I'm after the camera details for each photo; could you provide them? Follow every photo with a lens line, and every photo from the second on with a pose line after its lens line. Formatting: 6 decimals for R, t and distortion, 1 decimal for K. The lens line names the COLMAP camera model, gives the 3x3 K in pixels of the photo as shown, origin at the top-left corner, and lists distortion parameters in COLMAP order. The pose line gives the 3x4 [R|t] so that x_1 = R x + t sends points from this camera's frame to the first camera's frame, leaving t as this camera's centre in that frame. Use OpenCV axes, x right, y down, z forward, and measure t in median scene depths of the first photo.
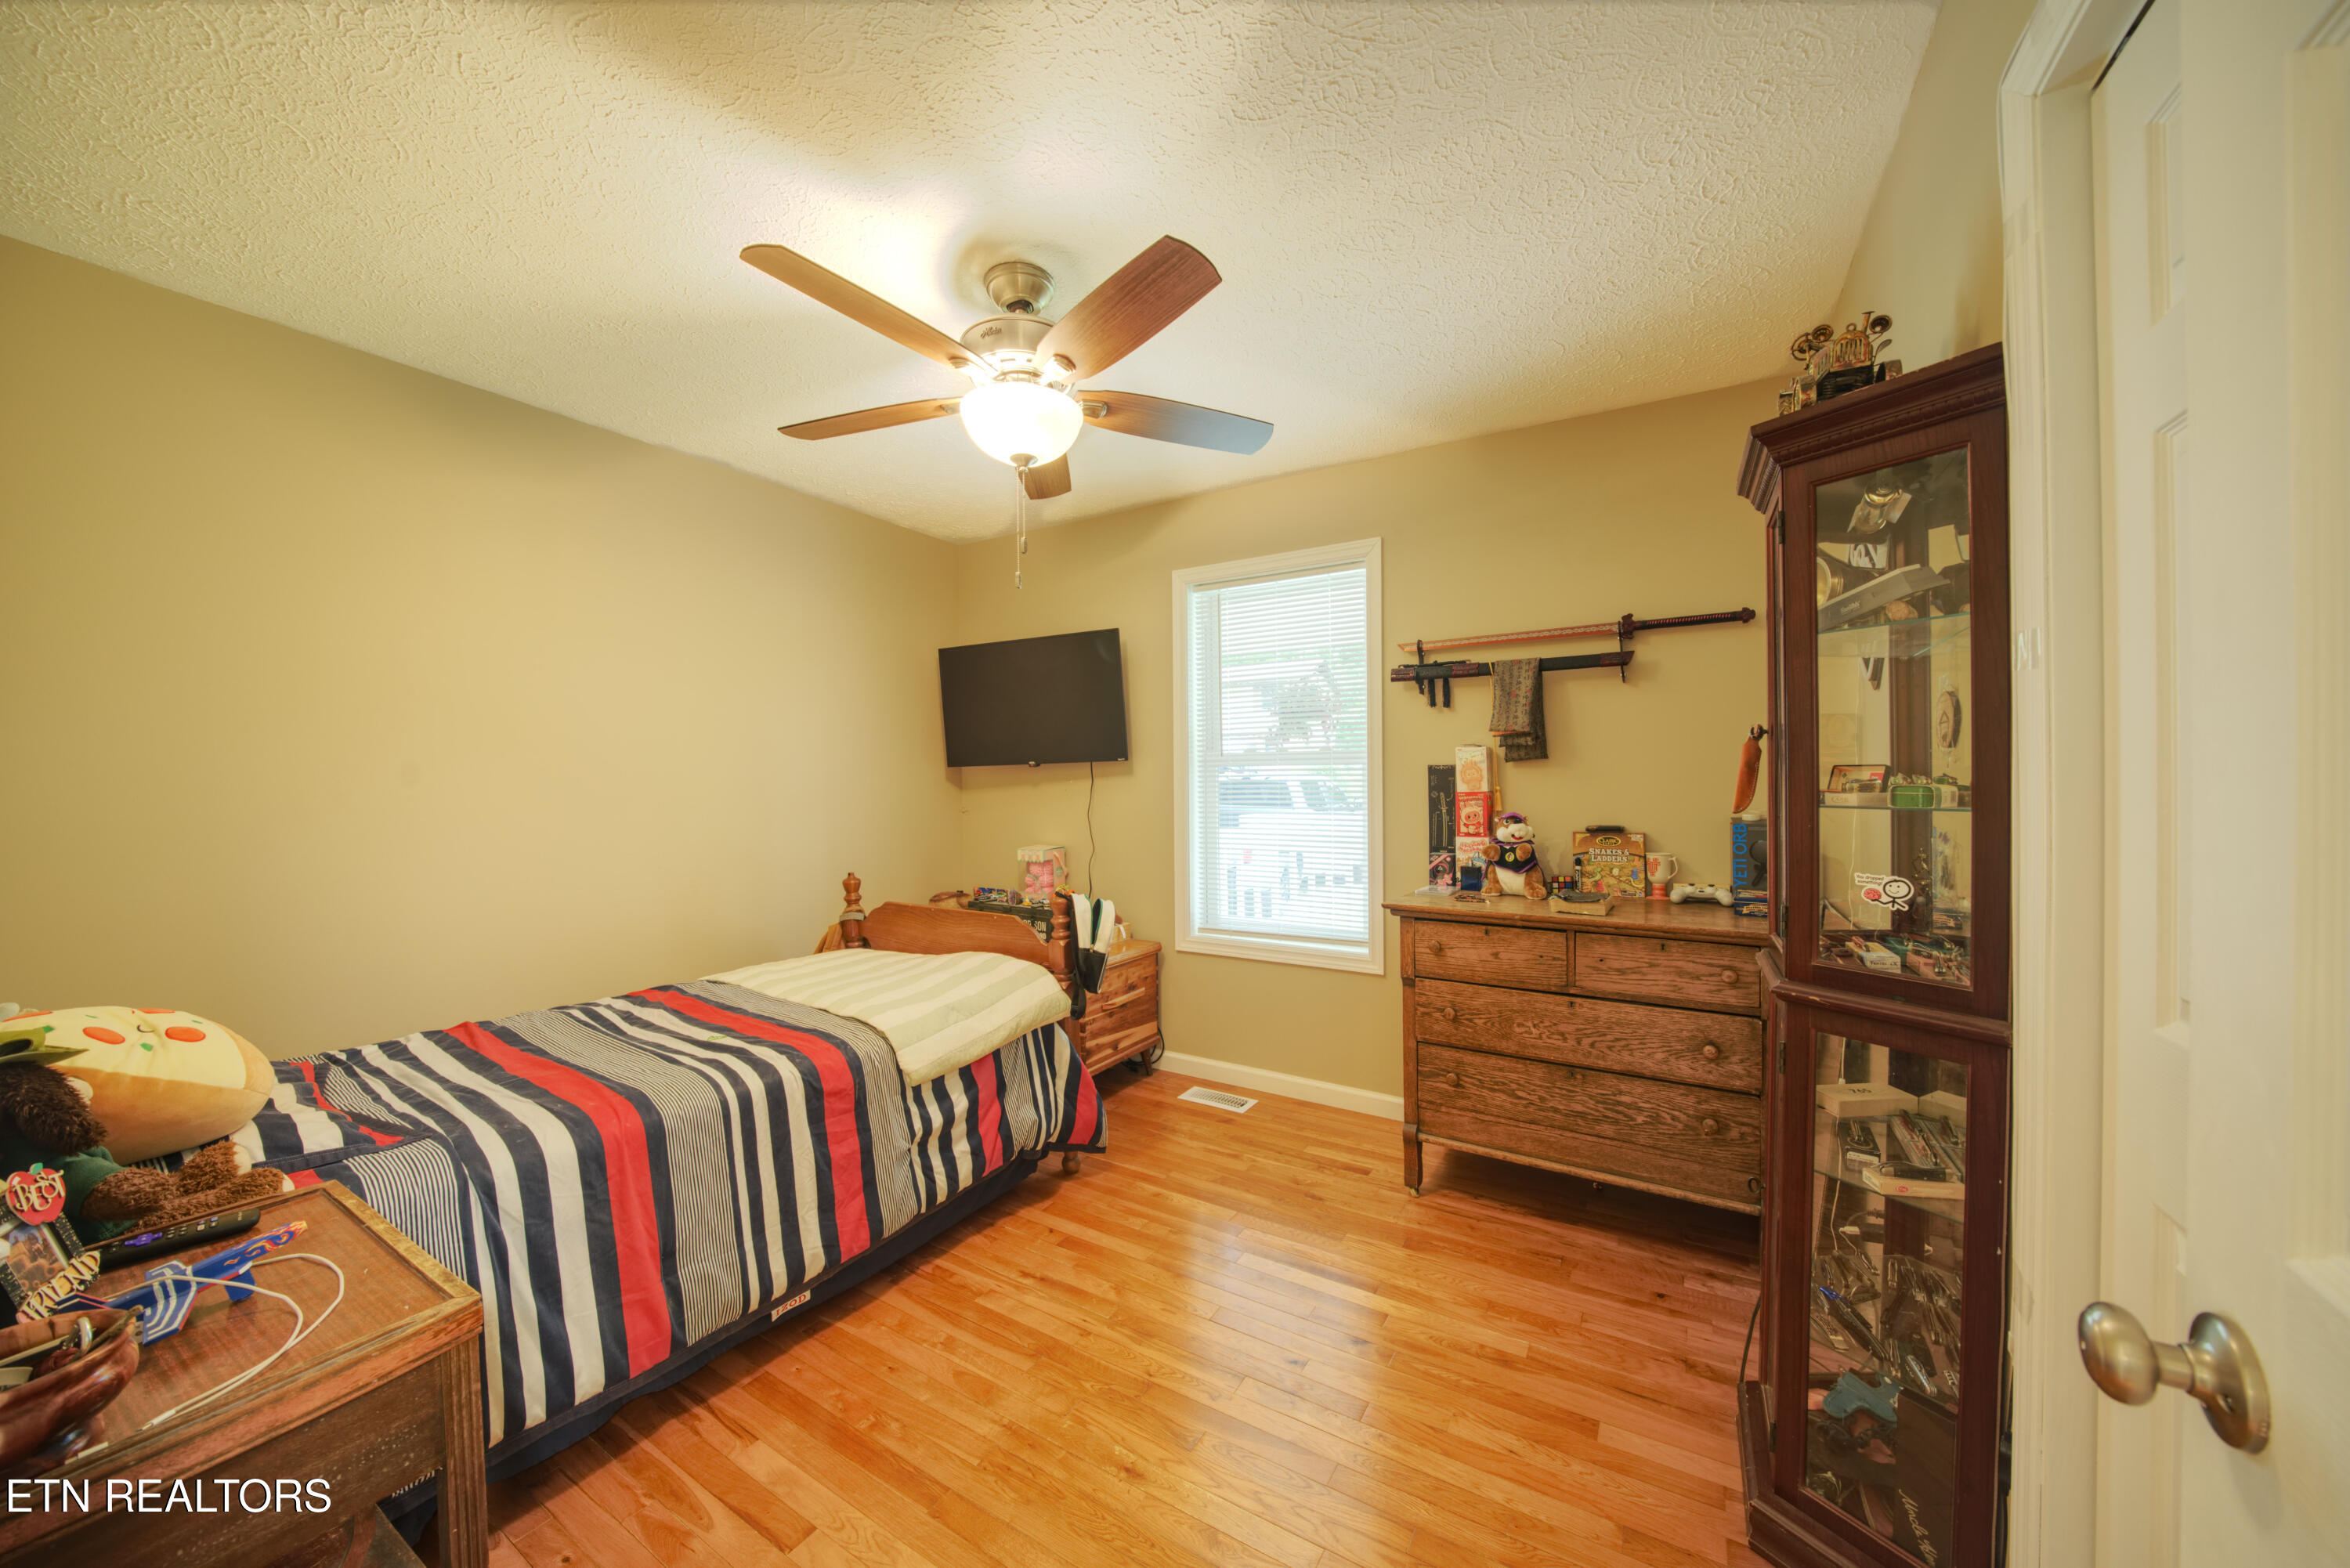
lens RADIAL K [[830.9, 0, 1171.9], [0, 830.9, 787.4], [0, 0, 1]] dist [-0.027953, 0.004653]
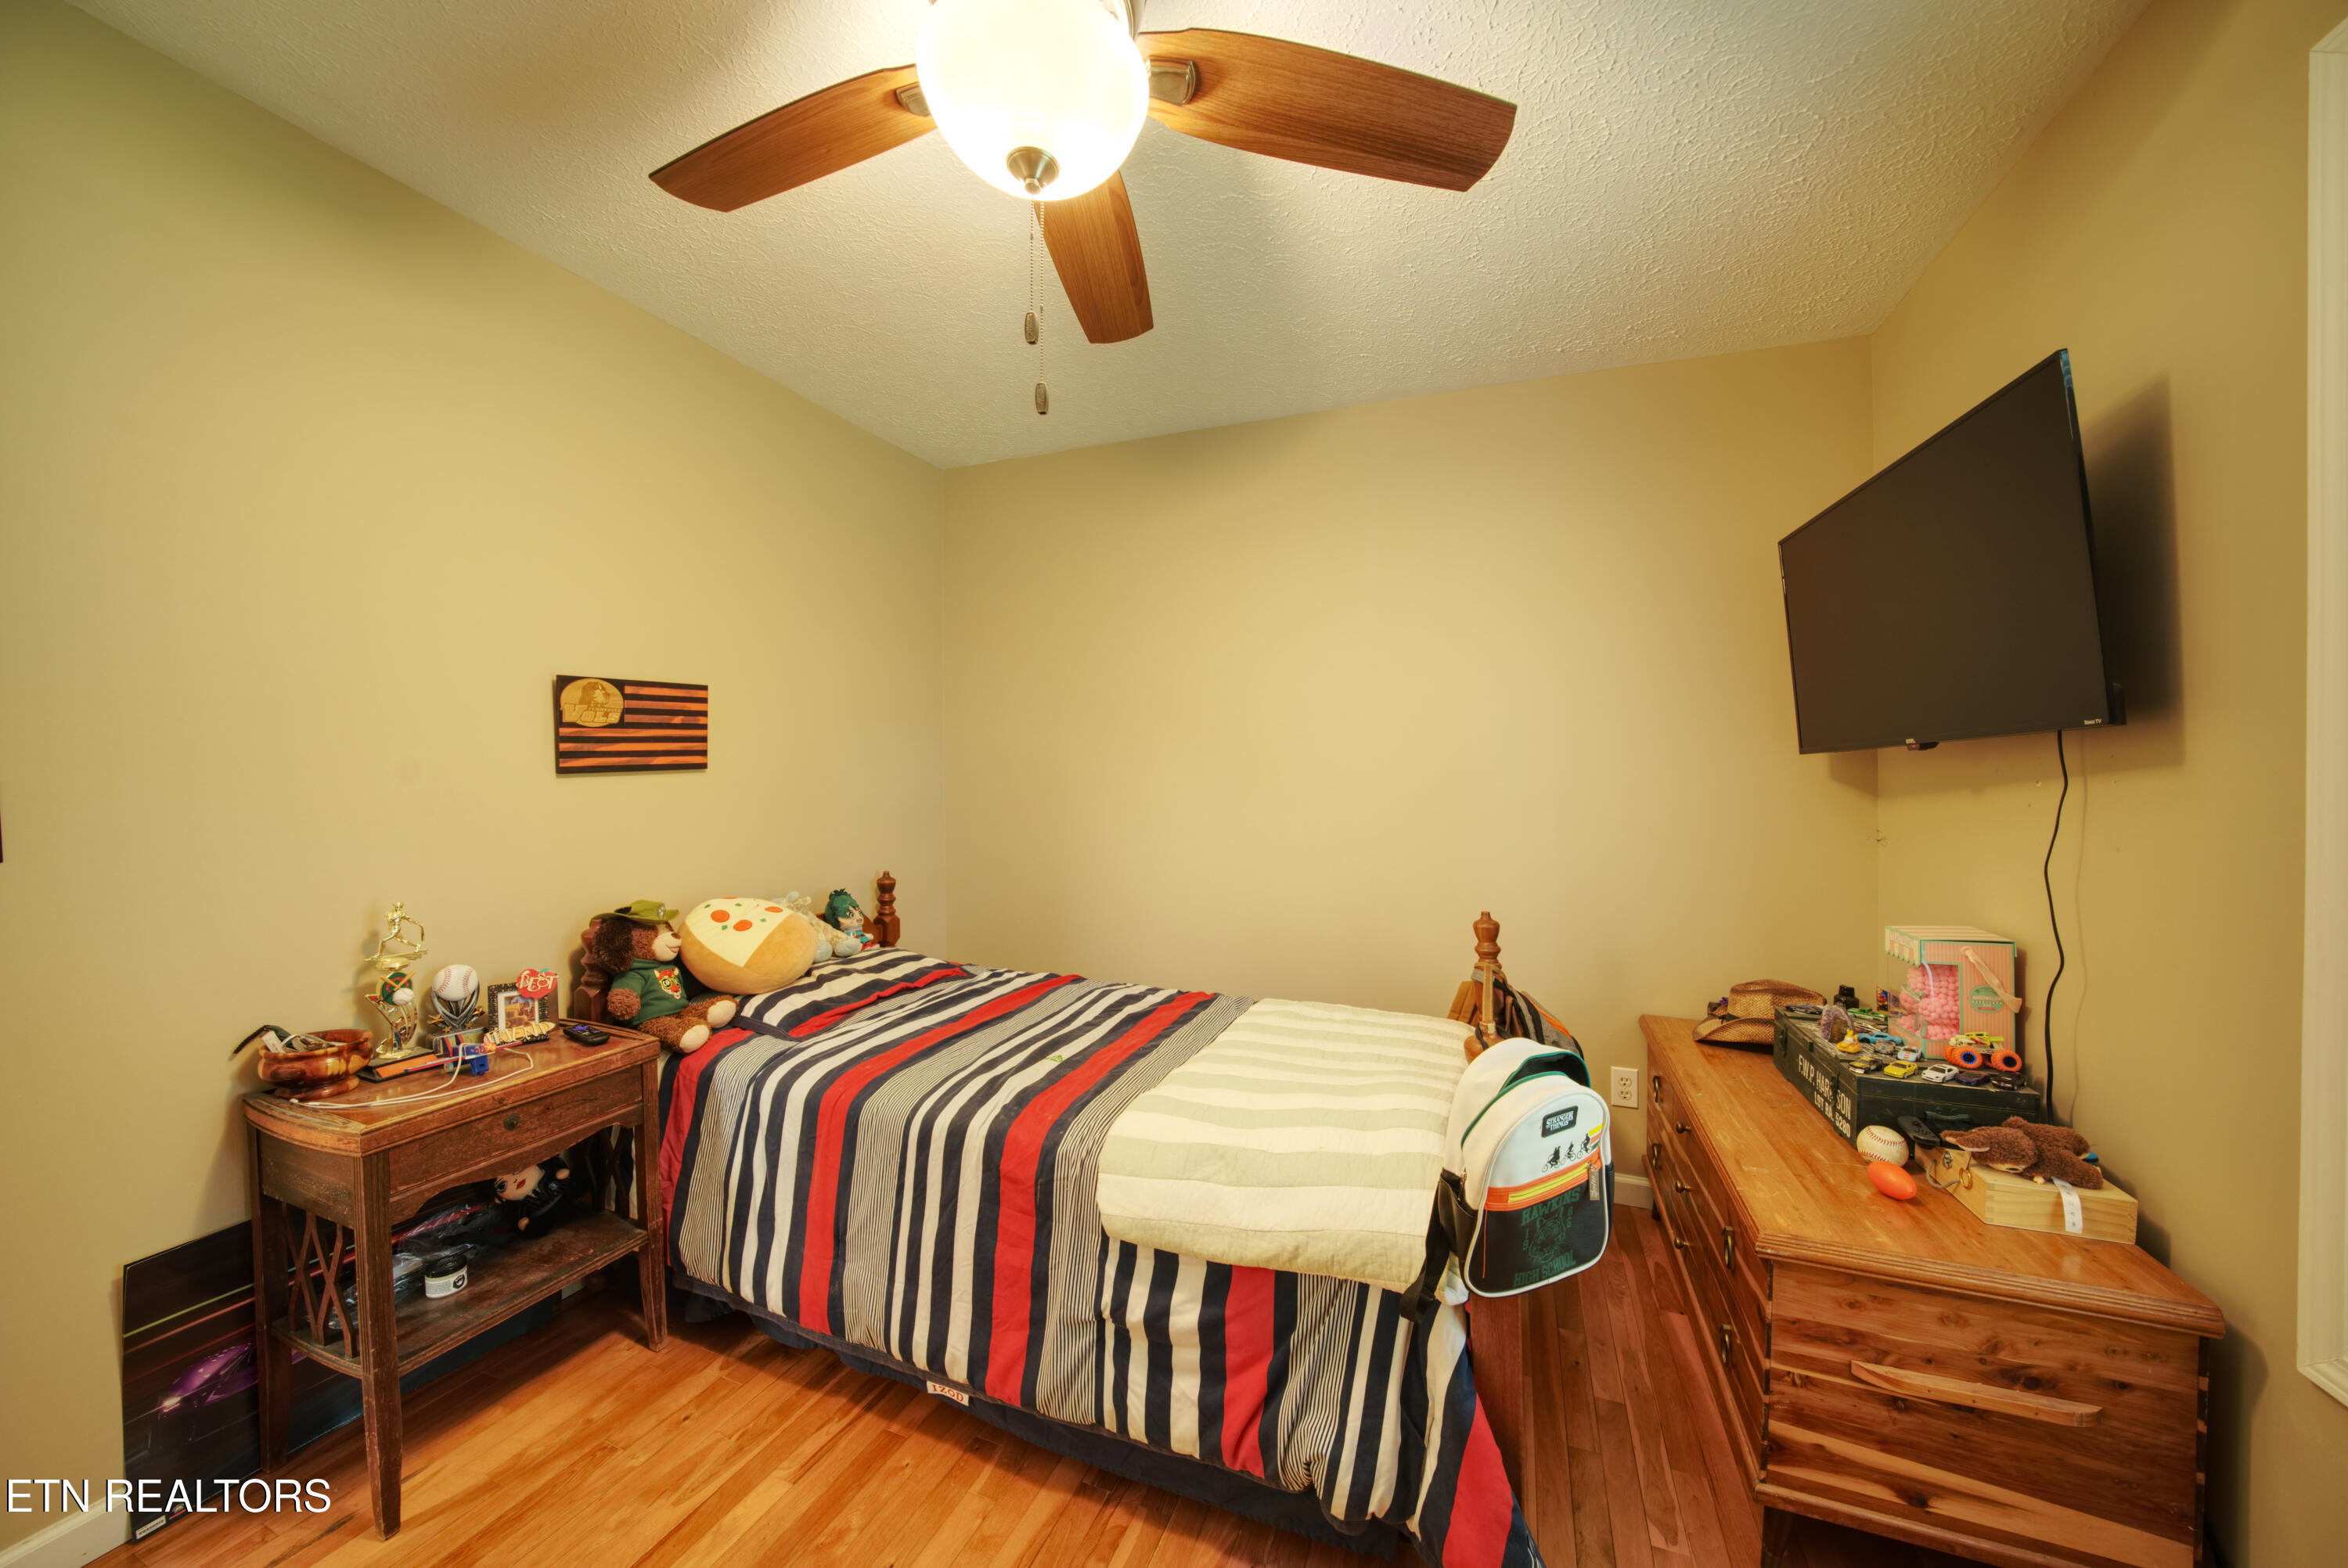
lens RADIAL K [[830.2, 0, 1170.9], [0, 830.2, 787.4], [0, 0, 1]] dist [-0.027953, 0.004653]
pose [[0.172694, 0.024676, -0.984666, 0.230203], [-0.012482, 0.999661, 0.022863, -0.011664], [0.984896, 0.008342, 0.172944, 0.625774]]
